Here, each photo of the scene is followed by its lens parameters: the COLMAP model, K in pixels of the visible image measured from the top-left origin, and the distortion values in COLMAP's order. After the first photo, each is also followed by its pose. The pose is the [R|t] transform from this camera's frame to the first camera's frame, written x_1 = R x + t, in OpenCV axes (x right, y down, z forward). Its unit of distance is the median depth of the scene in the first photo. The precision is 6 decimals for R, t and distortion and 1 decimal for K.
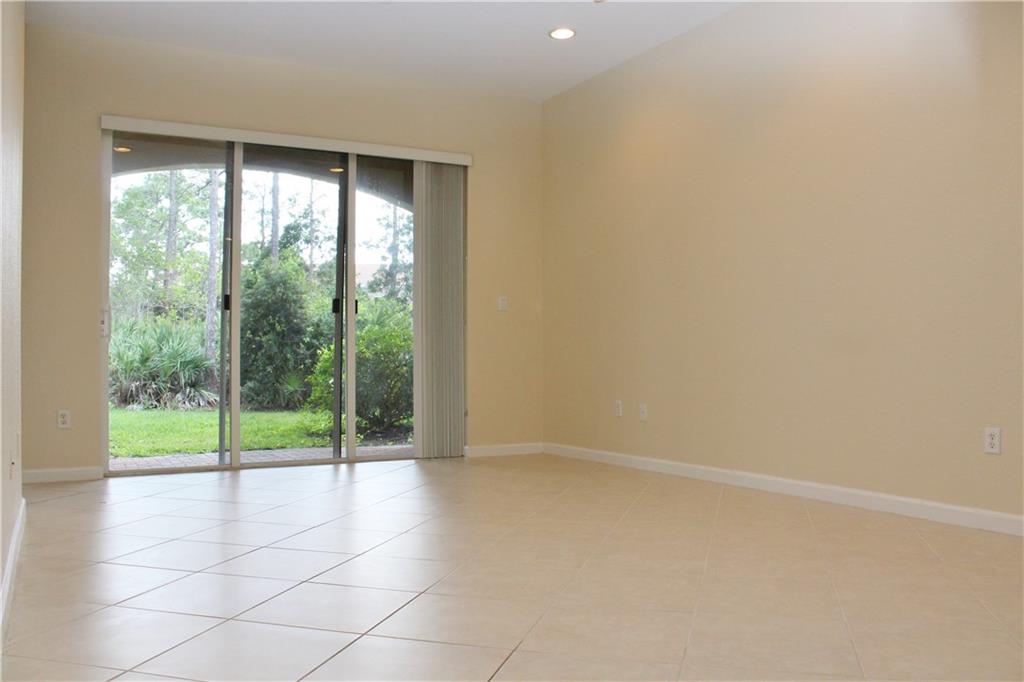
lens RADIAL K [[856.7, 0, 512.0], [0, 856.7, 341.0], [0, 0, 1]] dist [-0.124901, 0.009500]
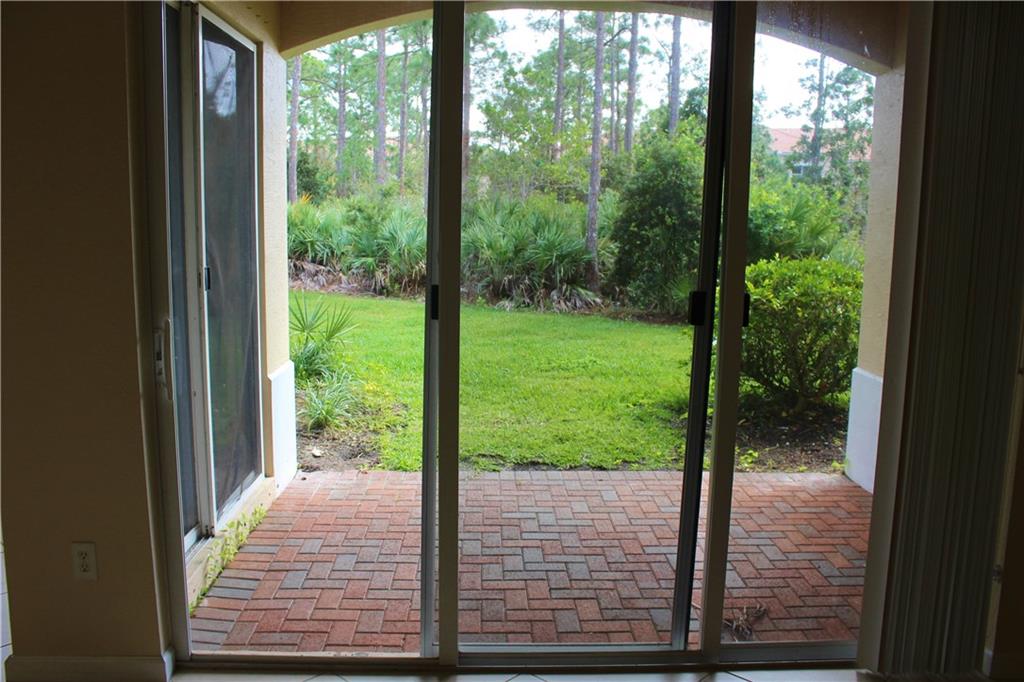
lens RADIAL K [[856.7, 0, 512.0], [0, 856.7, 341.0], [0, 0, 1]] dist [-0.124901, 0.009500]
pose [[0.889628, 0.088062, -0.448116, -0.031877], [-0.015836, 0.986591, 0.162442, -0.030232], [0.456412, -0.137417, 0.879093, 0.189989]]
